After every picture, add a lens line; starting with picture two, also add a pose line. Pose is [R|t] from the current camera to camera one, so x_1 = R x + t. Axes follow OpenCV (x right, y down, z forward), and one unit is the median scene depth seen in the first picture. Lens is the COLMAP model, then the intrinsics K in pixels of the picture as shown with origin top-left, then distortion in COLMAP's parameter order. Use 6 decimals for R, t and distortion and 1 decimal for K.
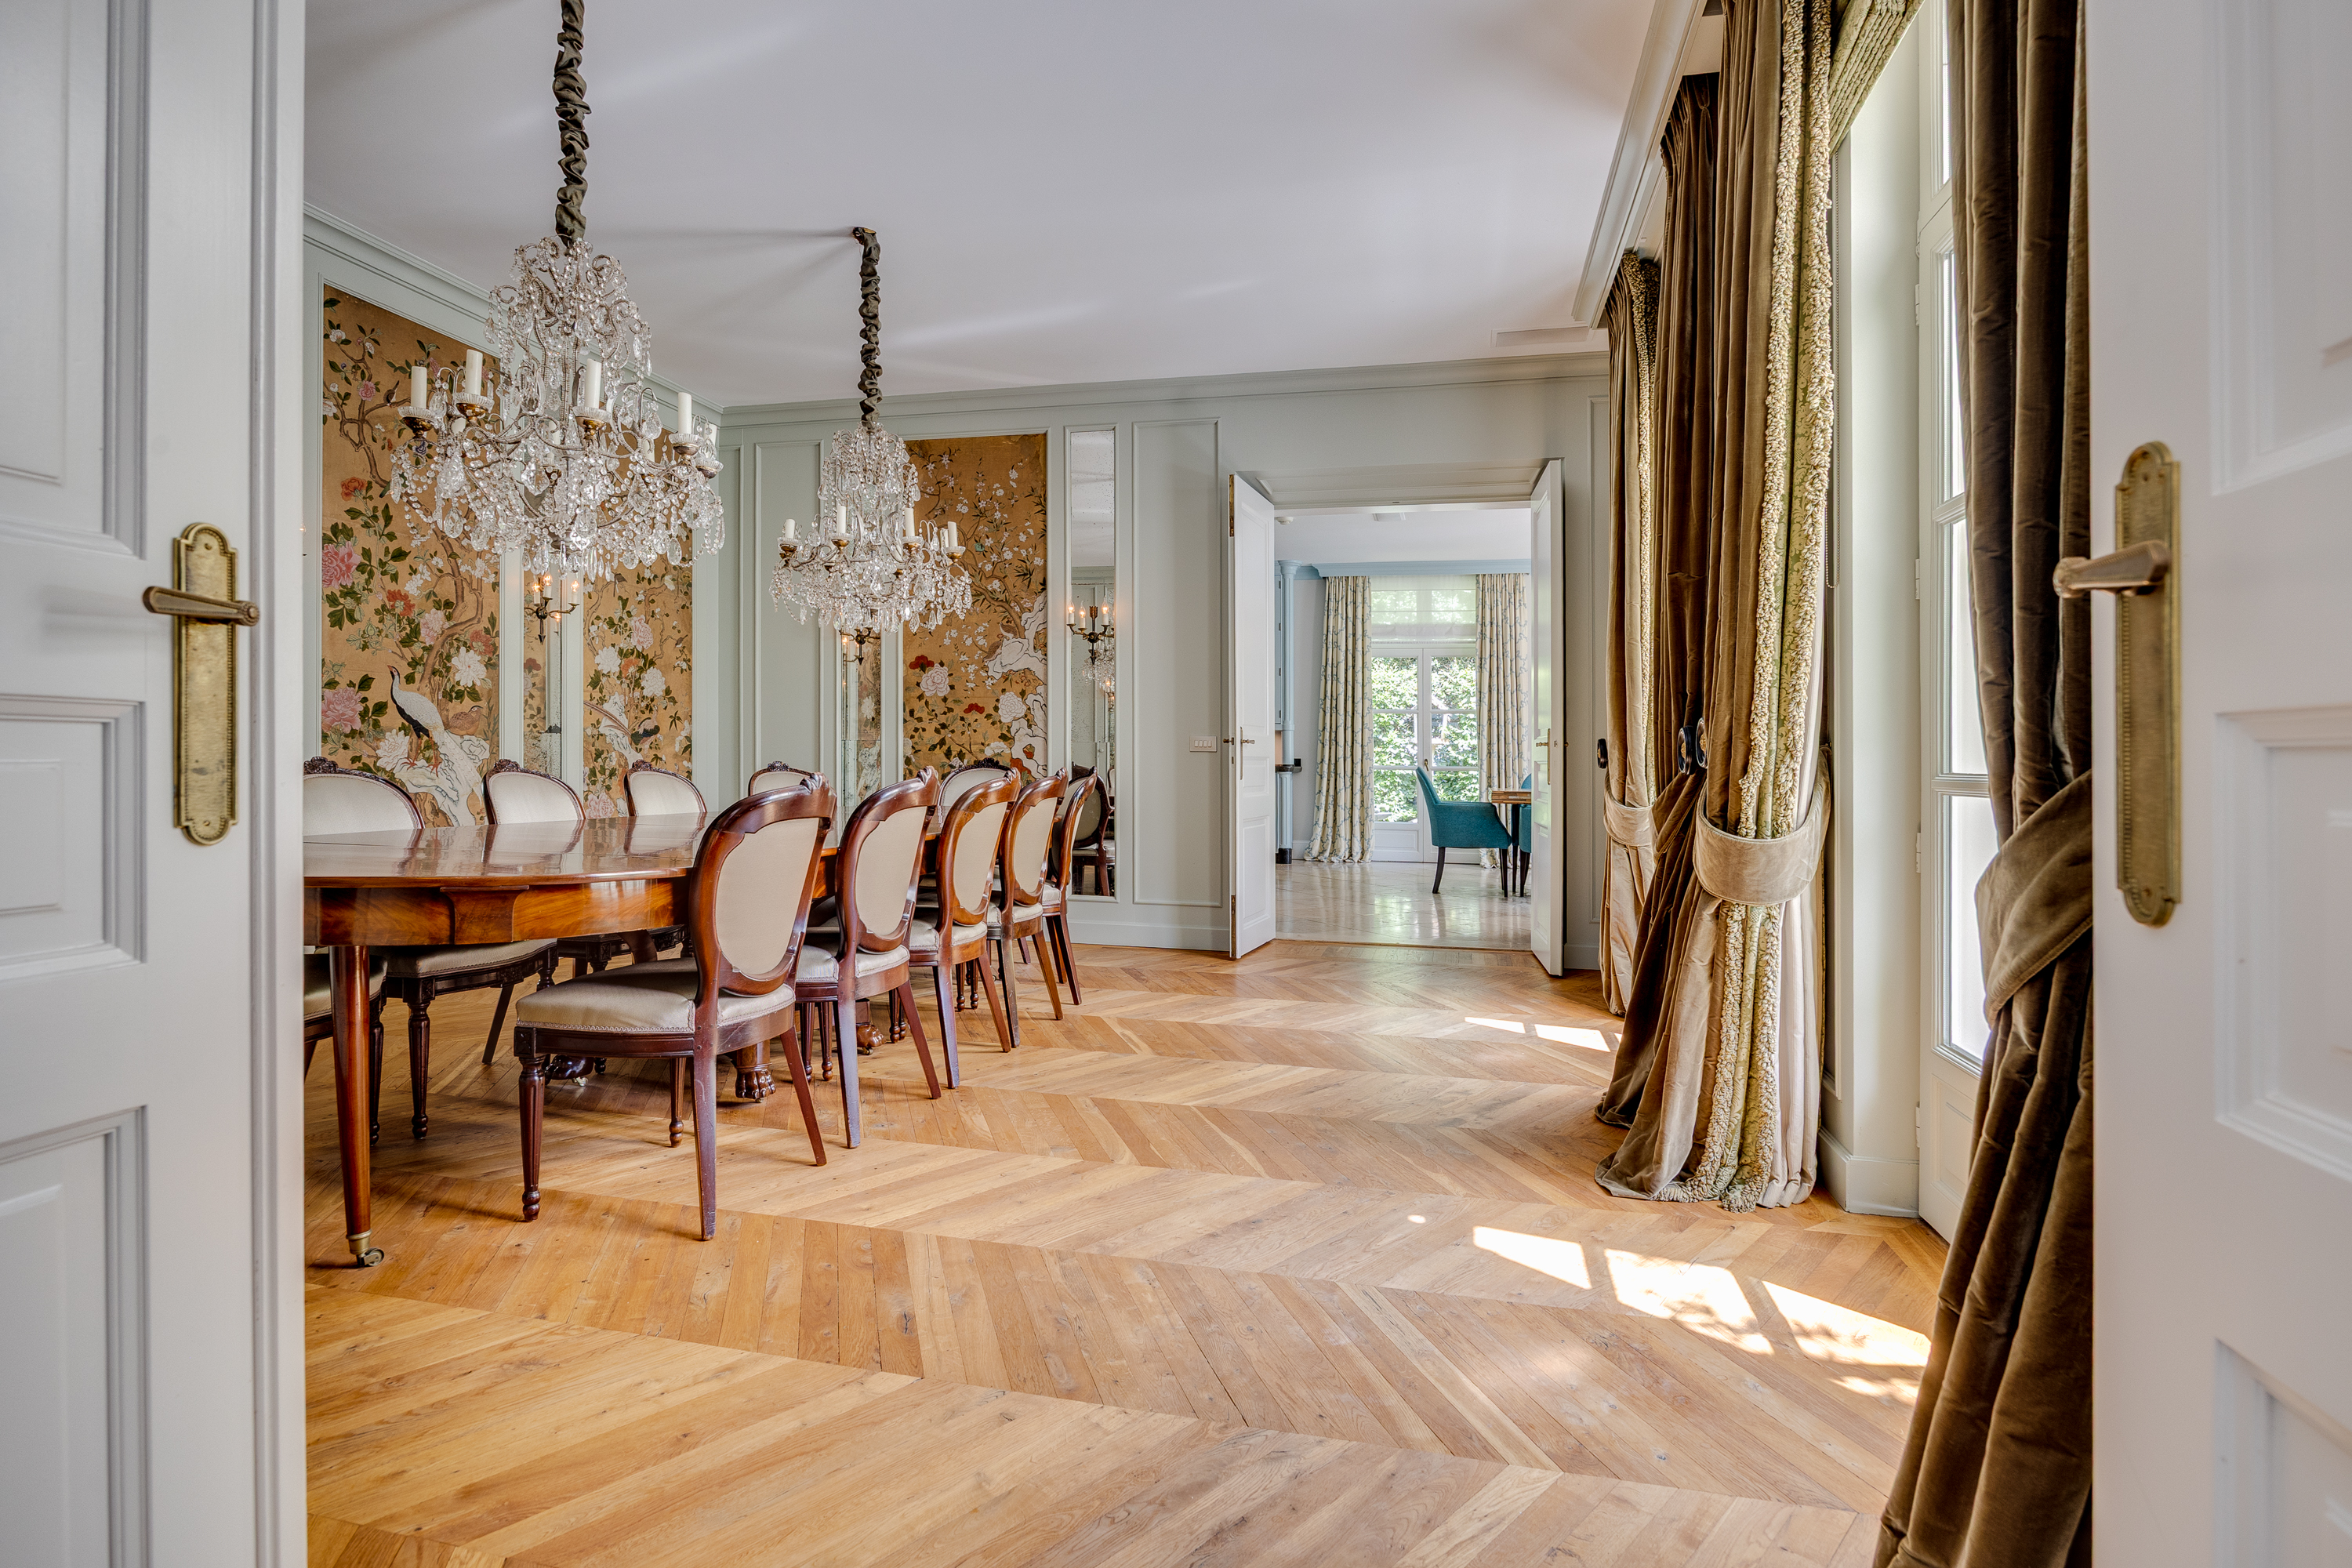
lens RADIAL K [[1259.2, 0, 1175.8], [0, 1259.2, 757.9], [0, 0, 1]] dist [-0.002085, -0.000741]
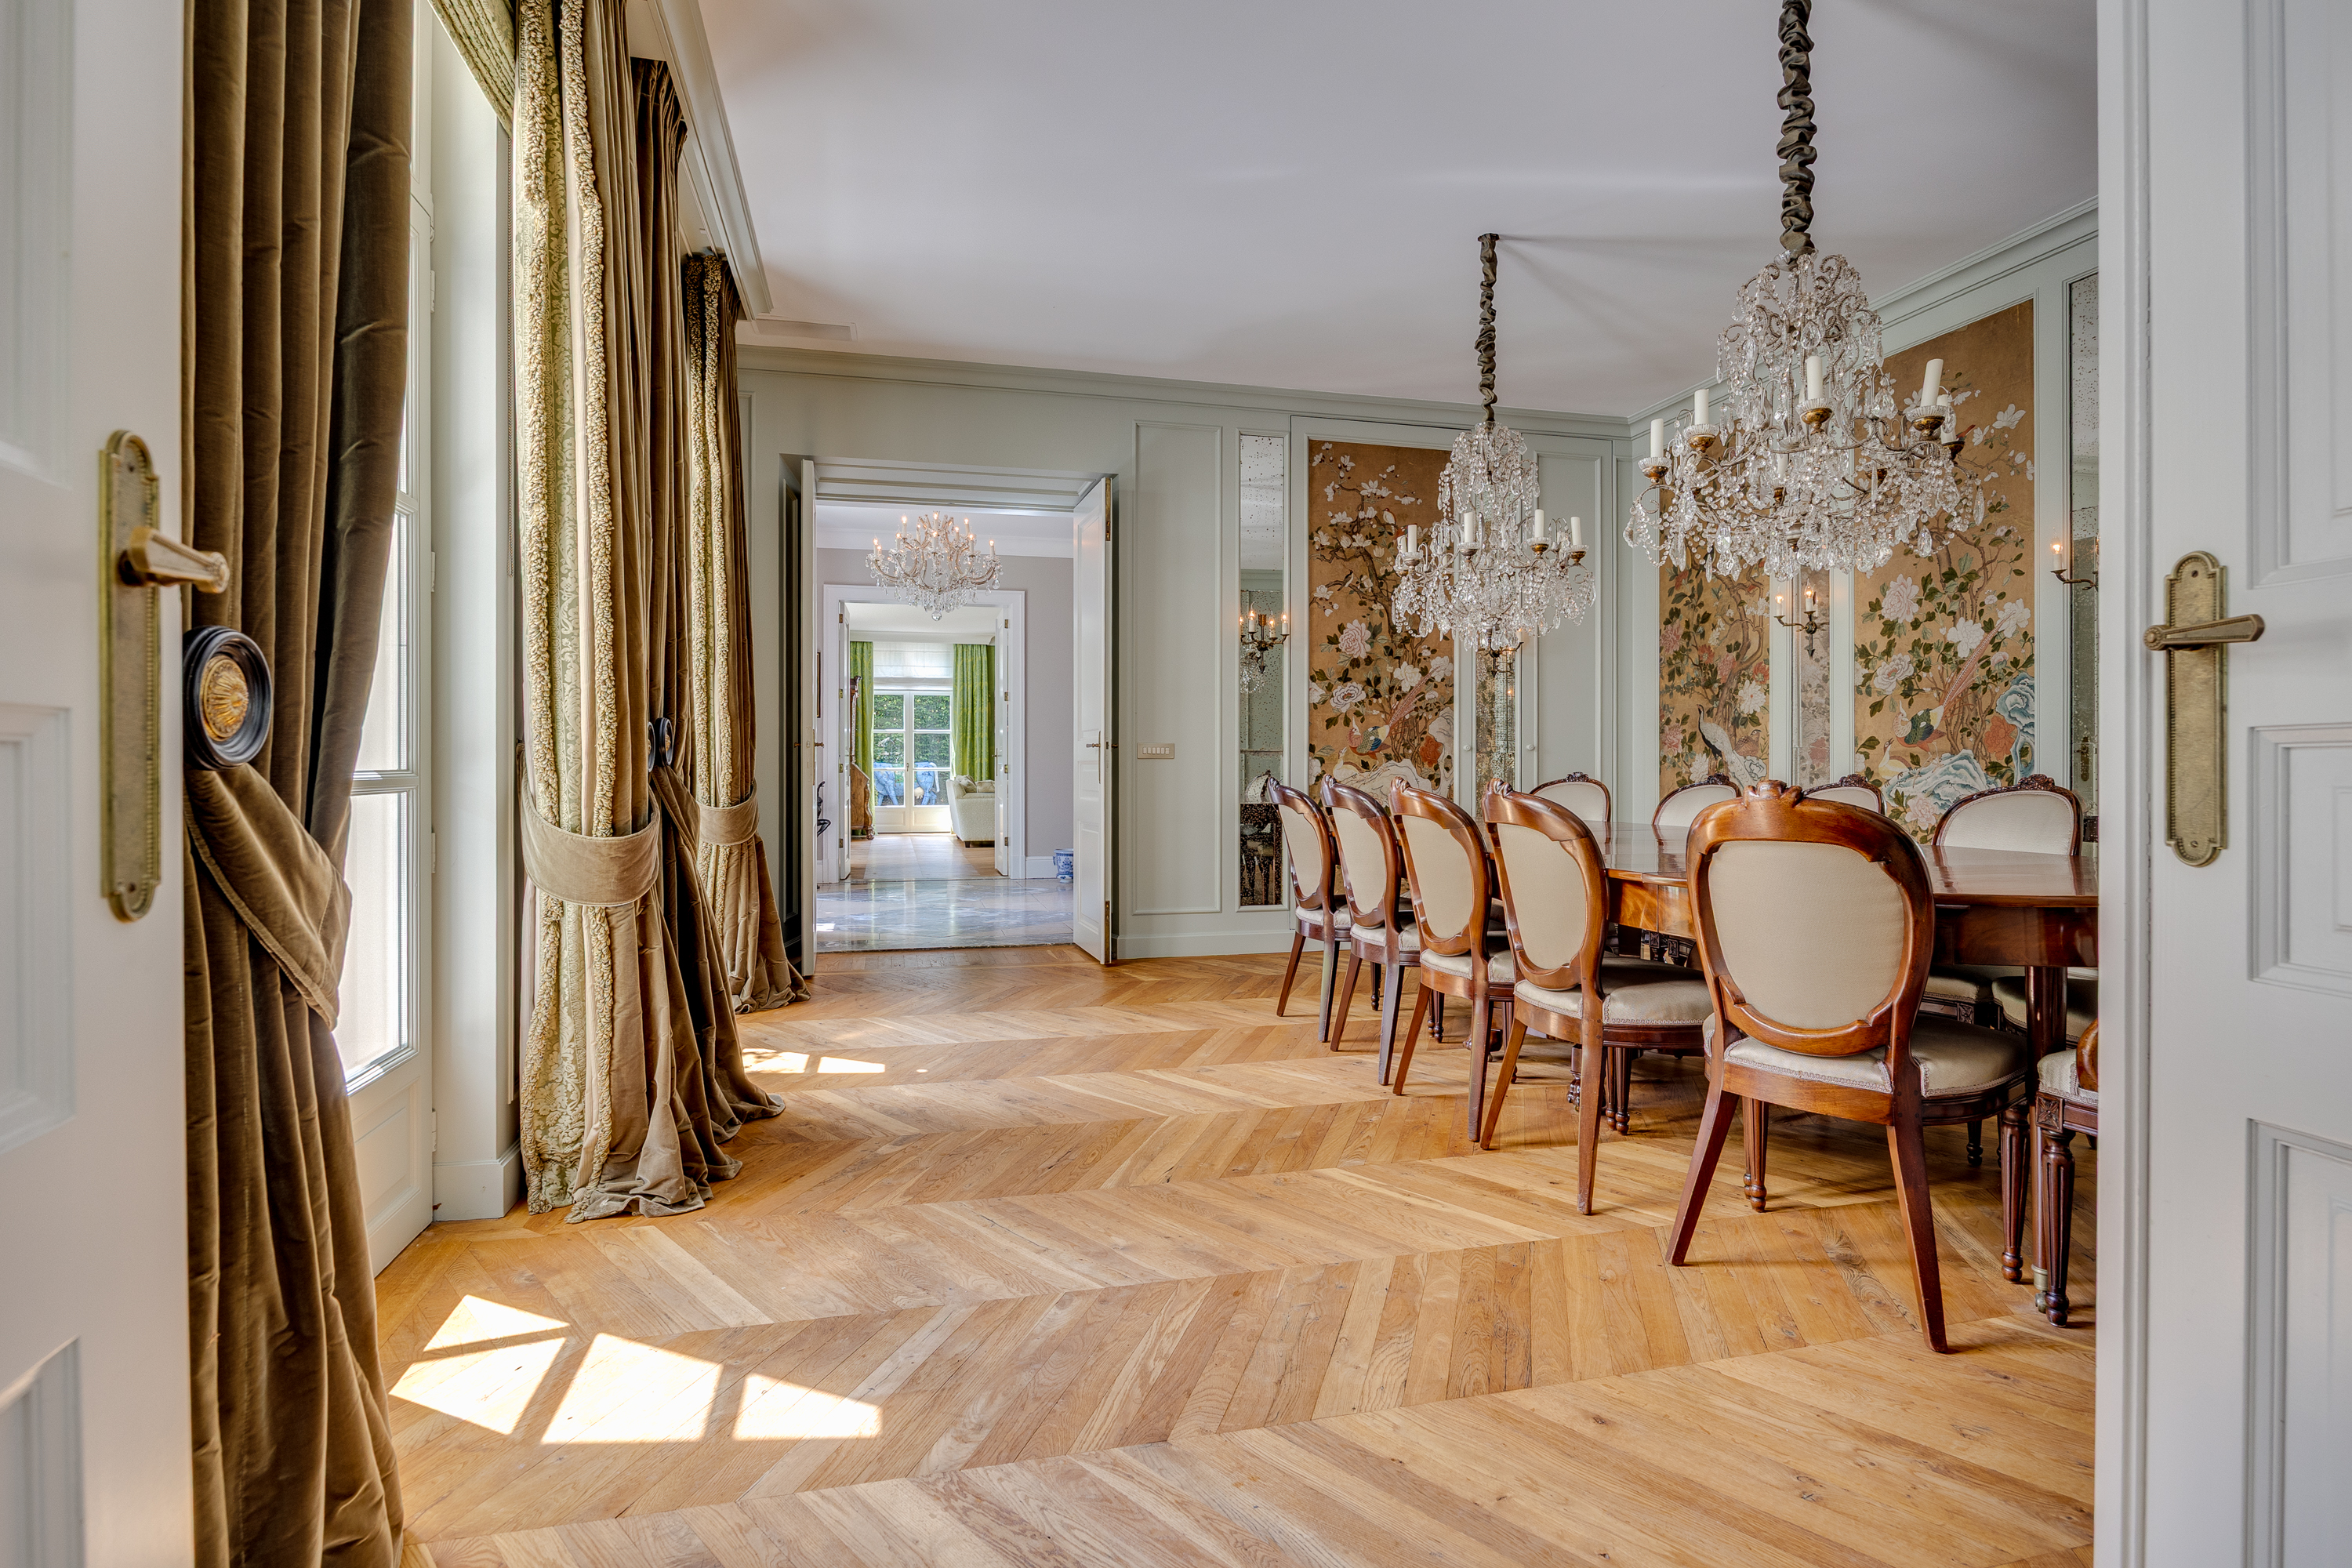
lens RADIAL K [[1259.2, 0, 1175.8], [0, 1259.2, 757.9], [0, 0, 1]] dist [-0.002085, -0.000741]
pose [[-0.878491, -0.008089, -0.477690, 0.476912], [-0.009683, 0.999953, 0.000874, -0.012750], [0.477660, 0.005393, -0.878528, 1.872963]]
